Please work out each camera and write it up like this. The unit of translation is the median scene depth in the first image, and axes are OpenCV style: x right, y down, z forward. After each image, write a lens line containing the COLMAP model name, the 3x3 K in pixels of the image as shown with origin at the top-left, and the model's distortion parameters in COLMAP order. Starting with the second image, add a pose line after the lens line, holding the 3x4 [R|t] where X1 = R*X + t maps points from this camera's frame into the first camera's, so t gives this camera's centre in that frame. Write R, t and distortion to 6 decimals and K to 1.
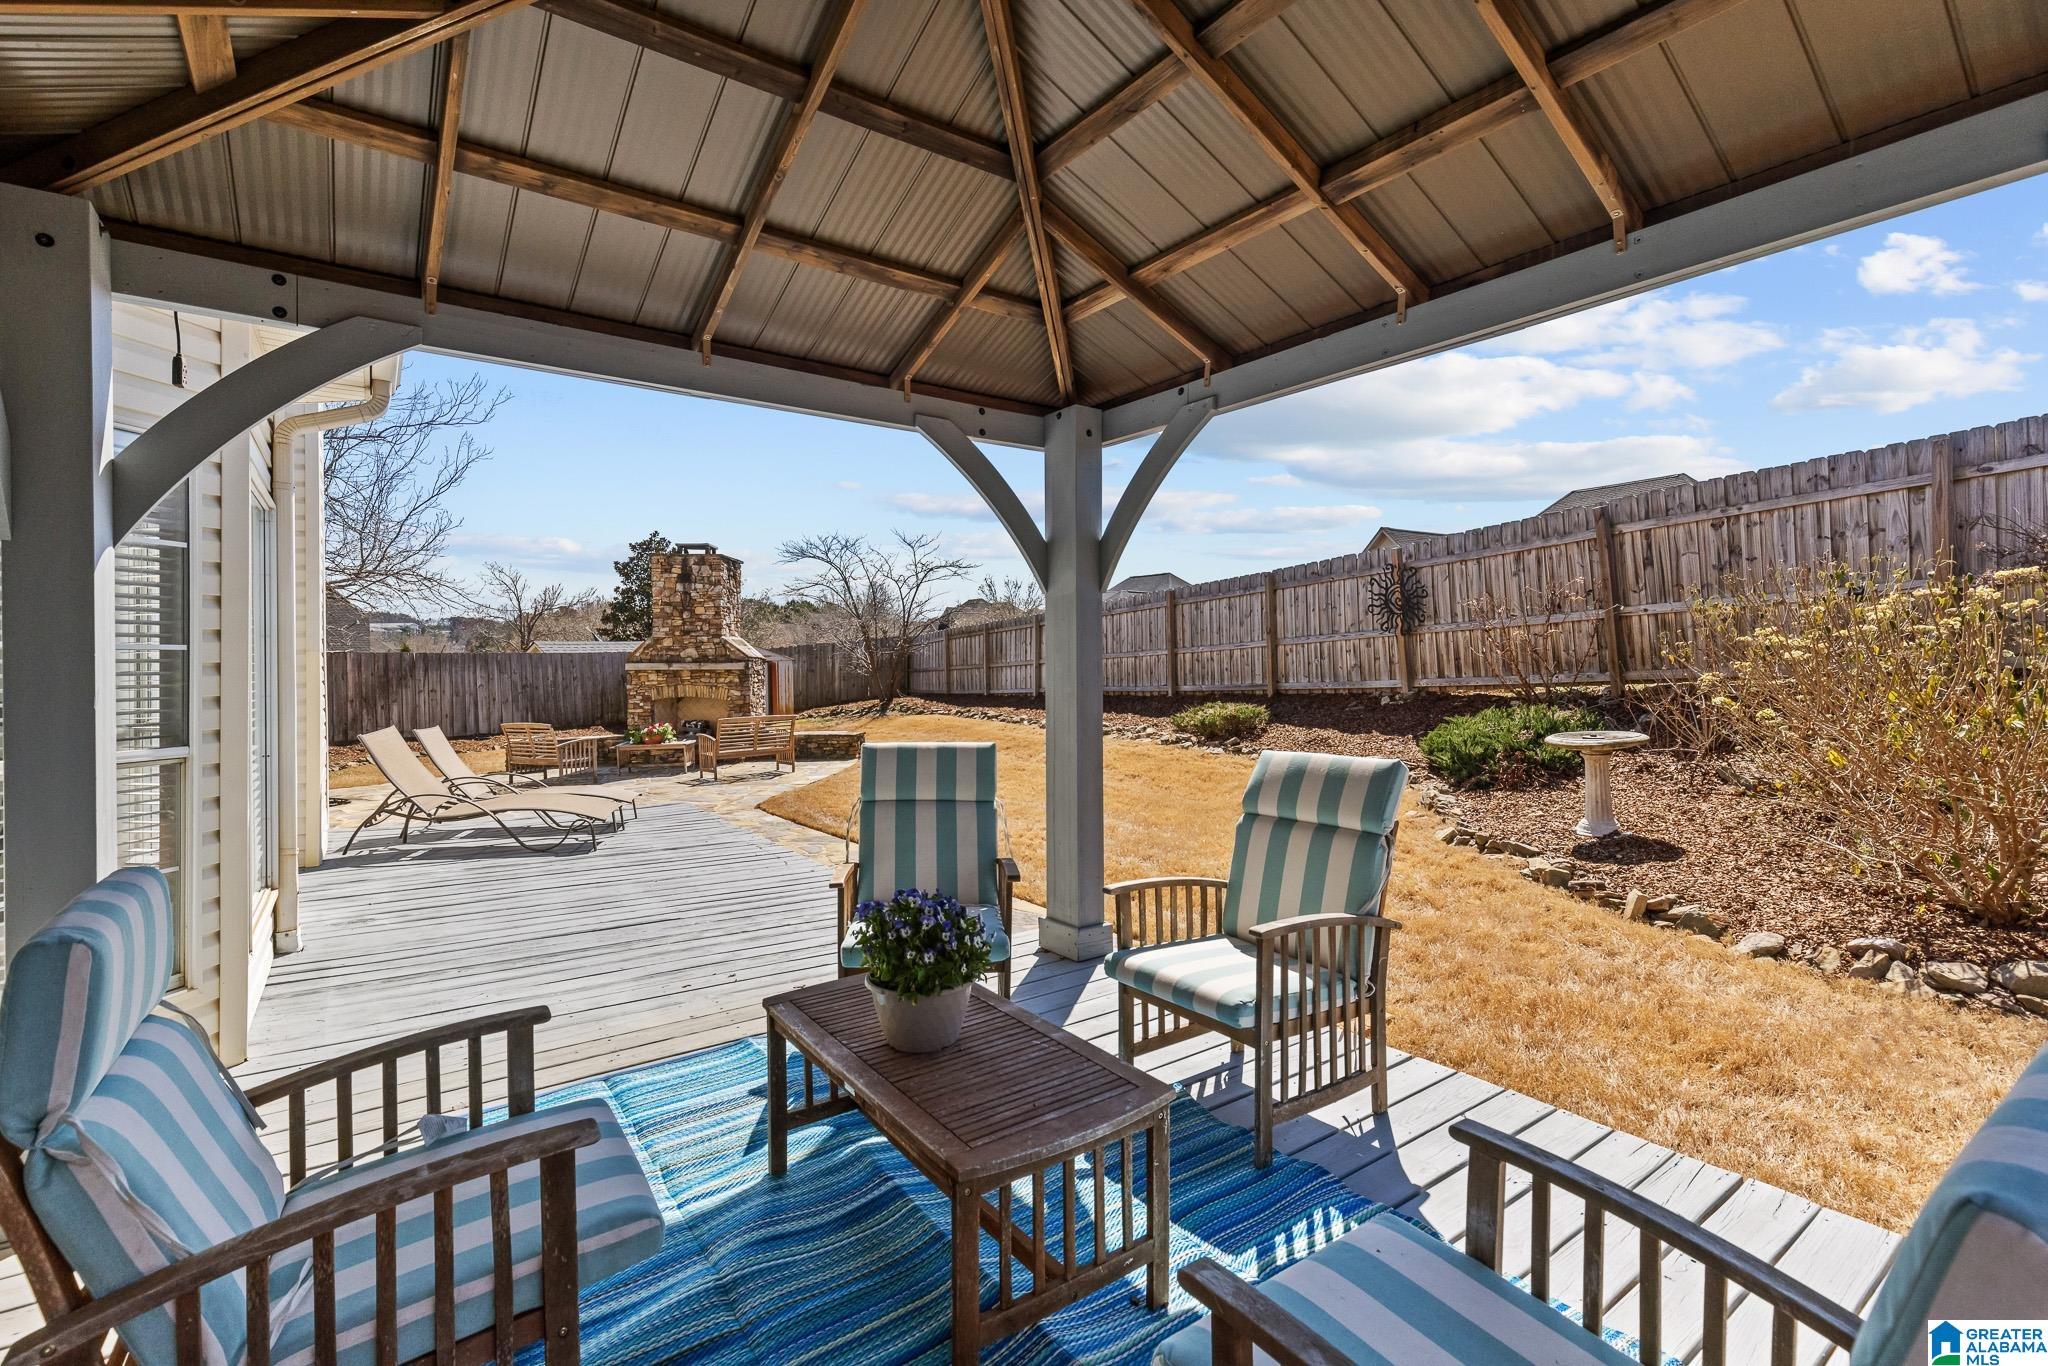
lens RADIAL K [[897.8, 0, 1040.0], [0, 897.8, 666.6], [0, 0, 1]] dist [-0.000444, -0.024224]
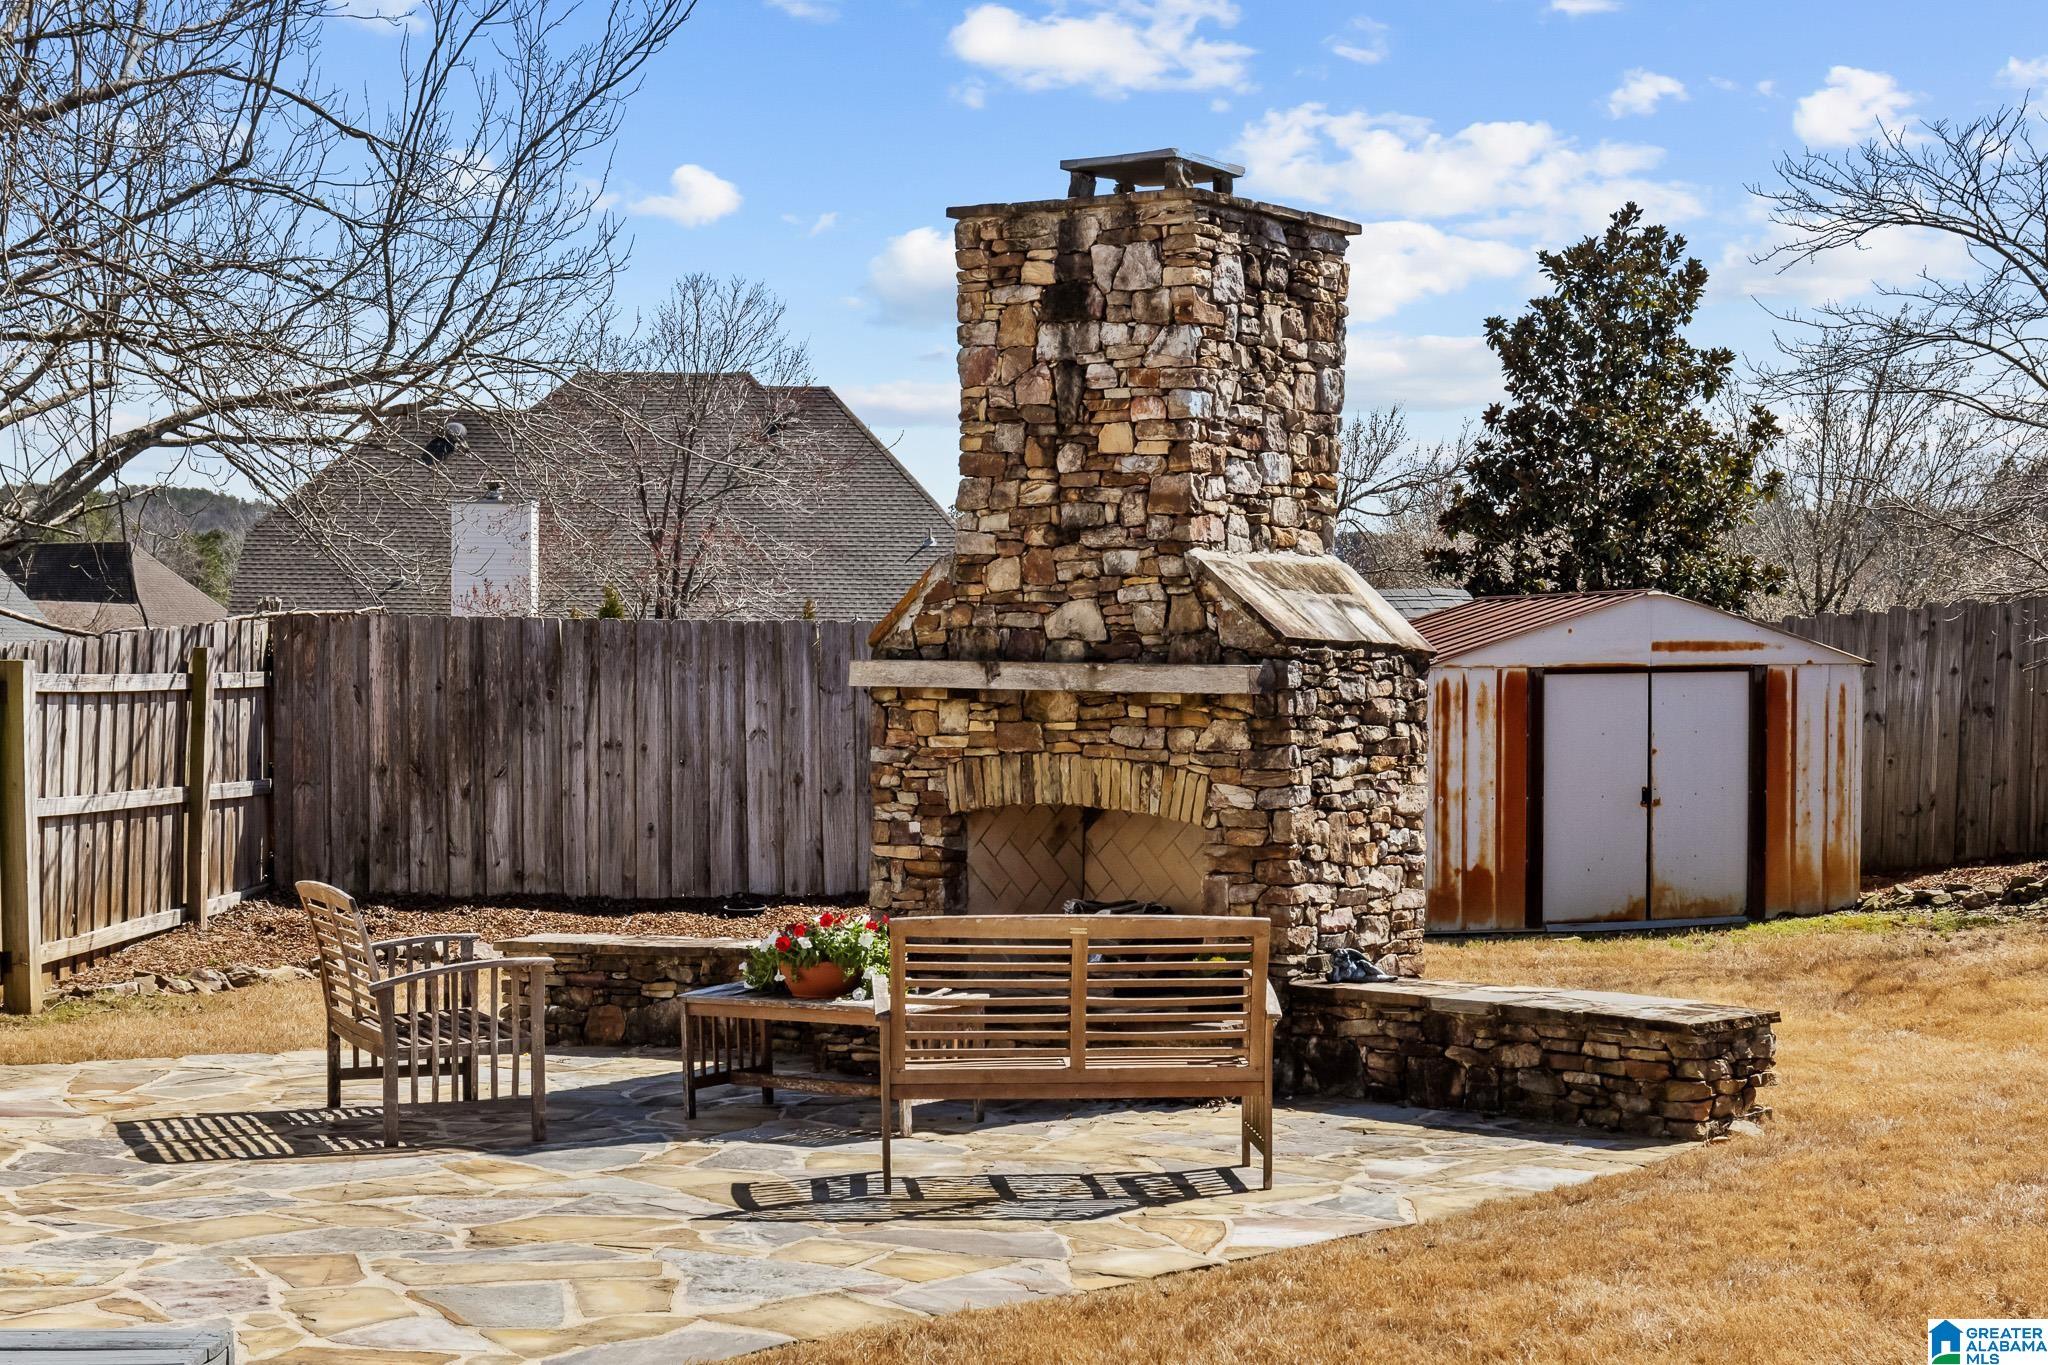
lens RADIAL K [[3039.8, 0, 1029.3], [0, 3039.8, 908.4], [0, 0, 1]] dist [0.009229, -0.075056]
pose [[0.778949, 0.064975, -0.623713, 0.087366], [-0.020396, 0.996716, 0.078361, -0.001695], [0.626756, -0.048318, 0.777716, 0.296116]]
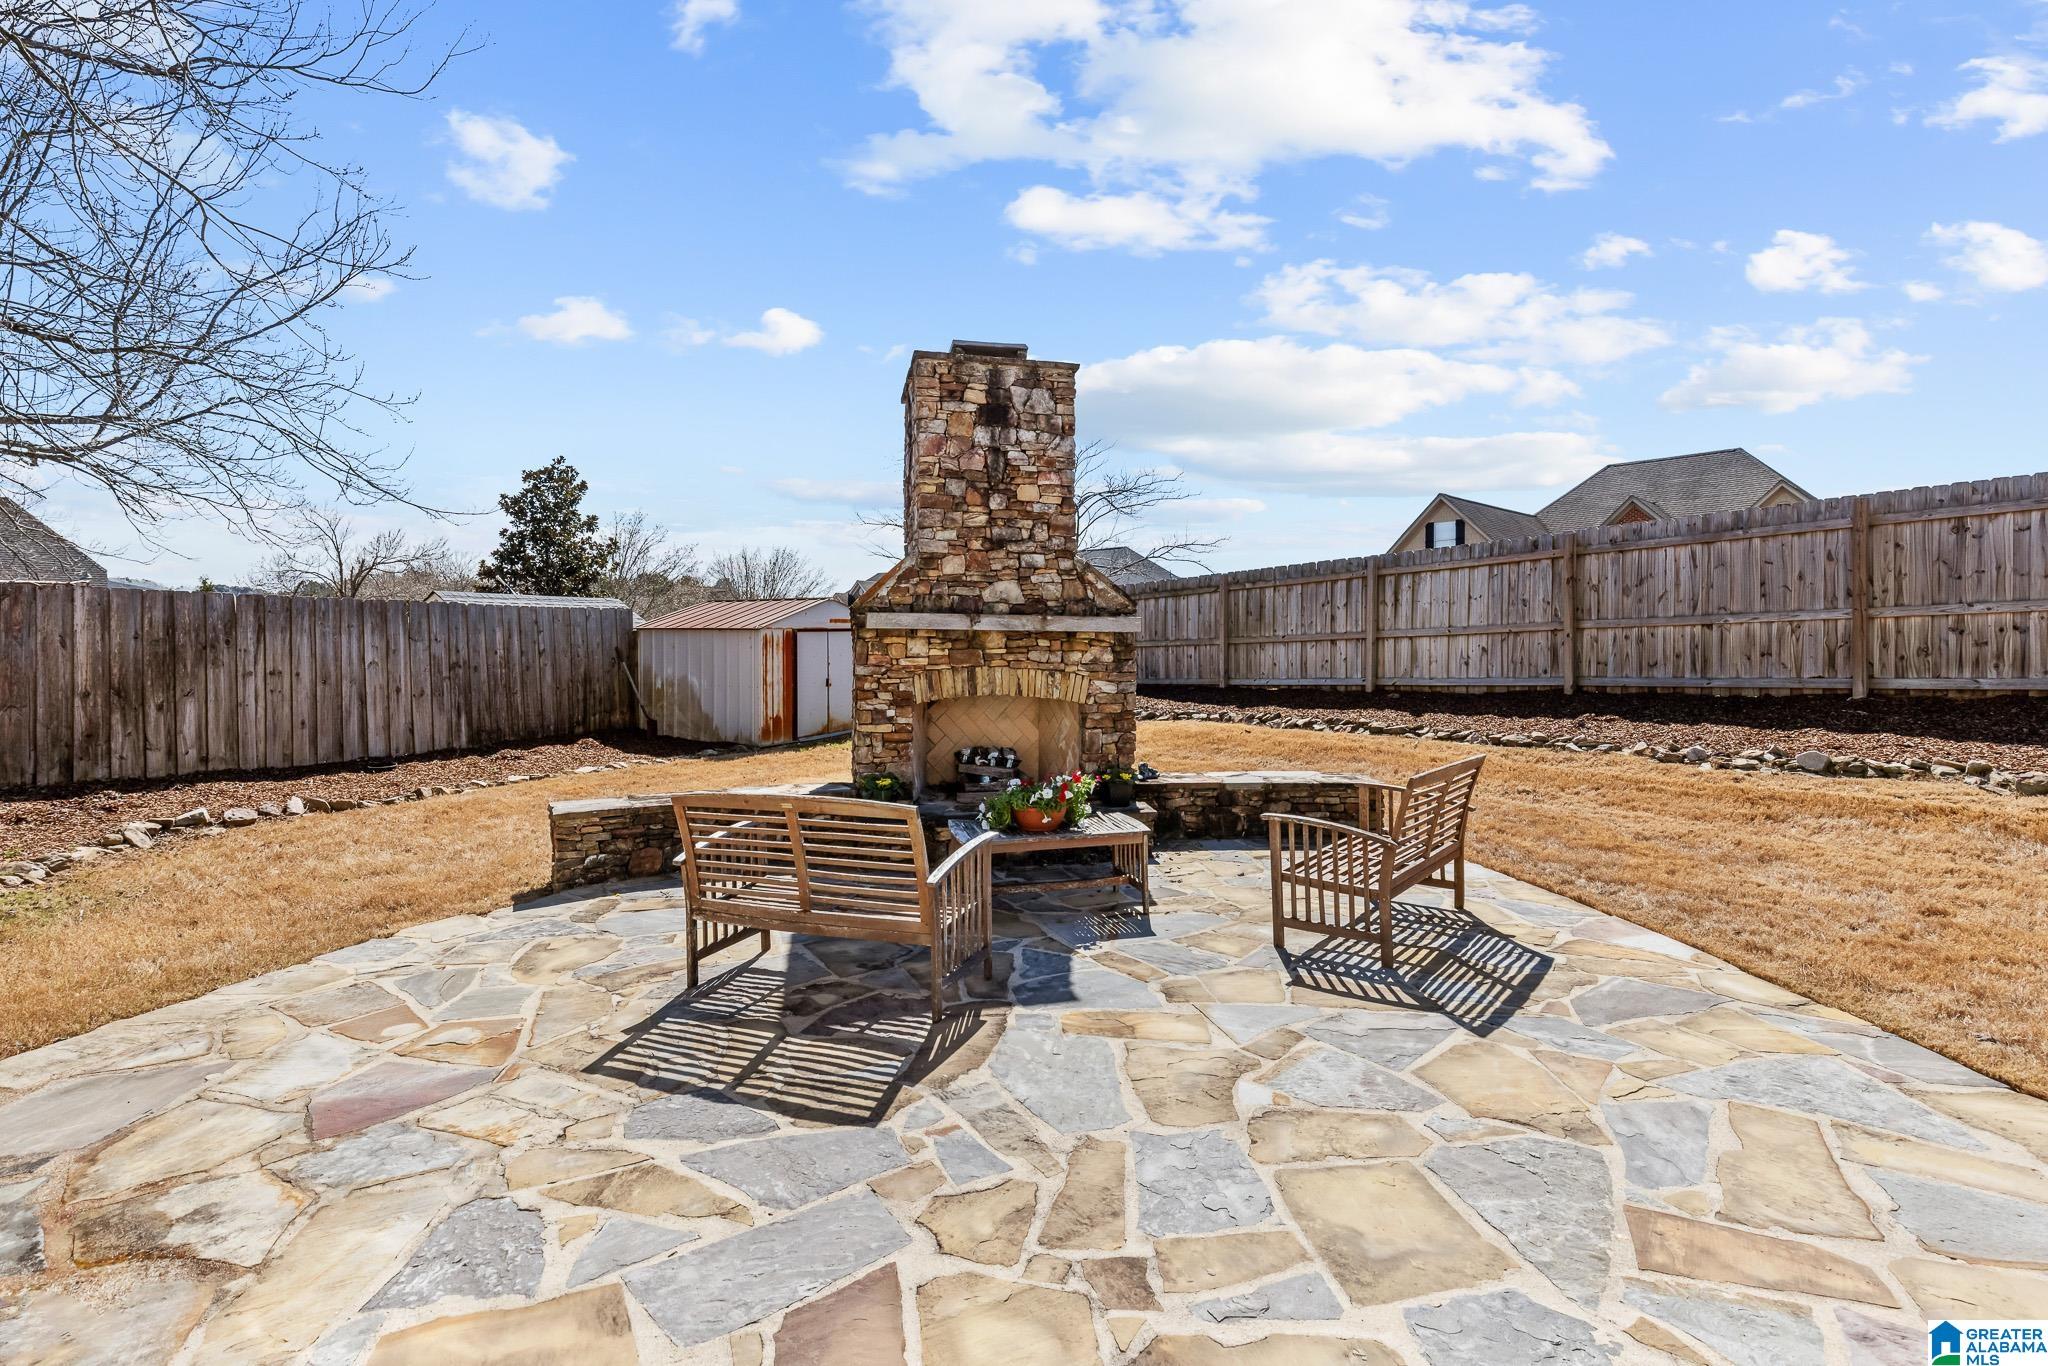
lens RADIAL K [[926.4, 0, 1020.9], [0, 926.4, 655.6], [0, 0, 1]] dist [0.006684, -0.001091]
pose [[0.990984, 0.012713, 0.133376, -0.359917], [-0.013312, 0.999905, 0.003605, 0.010721], [-0.133317, -0.005348, 0.991059, 0.460775]]
